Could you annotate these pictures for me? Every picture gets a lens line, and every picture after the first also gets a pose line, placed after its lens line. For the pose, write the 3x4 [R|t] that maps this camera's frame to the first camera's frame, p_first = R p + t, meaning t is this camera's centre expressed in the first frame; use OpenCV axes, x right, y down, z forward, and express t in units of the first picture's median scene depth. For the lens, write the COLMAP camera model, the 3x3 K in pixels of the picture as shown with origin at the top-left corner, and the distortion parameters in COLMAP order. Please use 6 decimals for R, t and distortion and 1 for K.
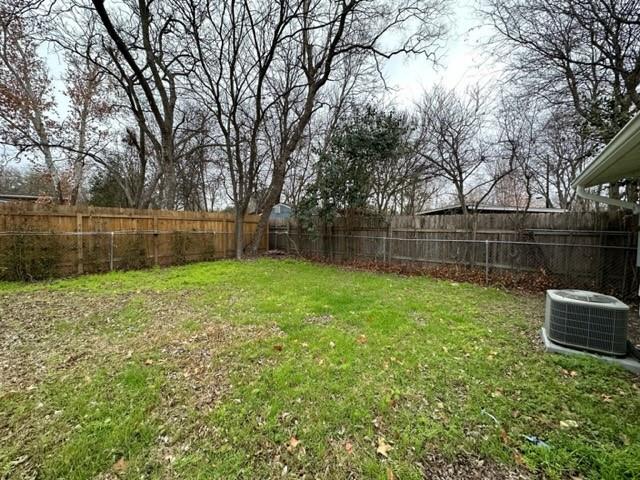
lens RADIAL K [[255.0, 0, 320.0], [0, 255.0, 240.0], [0, 0, 1]] dist [0.000305, -0.000217]
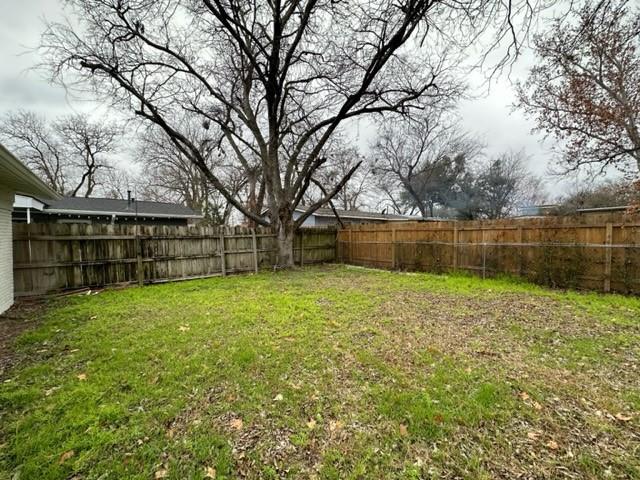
lens RADIAL K [[255.0, 0, 320.0], [0, 255.0, 240.0], [0, 0, 1]] dist [0.000305, -0.000217]
pose [[-0.189209, 0.005428, -0.981922, 0.078505], [-0.046842, 0.998796, 0.014547, -0.007880], [0.980819, 0.048748, -0.188727, 0.115044]]
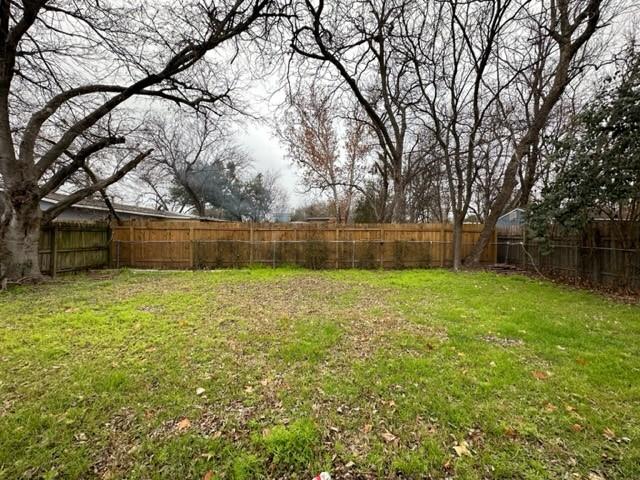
lens RADIAL K [[255.0, 0, 320.0], [0, 255.0, 240.0], [0, 0, 1]] dist [0.000305, -0.000217]
pose [[0.628855, 0.004811, -0.777508, 0.109524], [-0.036088, 0.999084, -0.023007, 0.002325], [0.776685, 0.042527, 0.628453, -0.020559]]
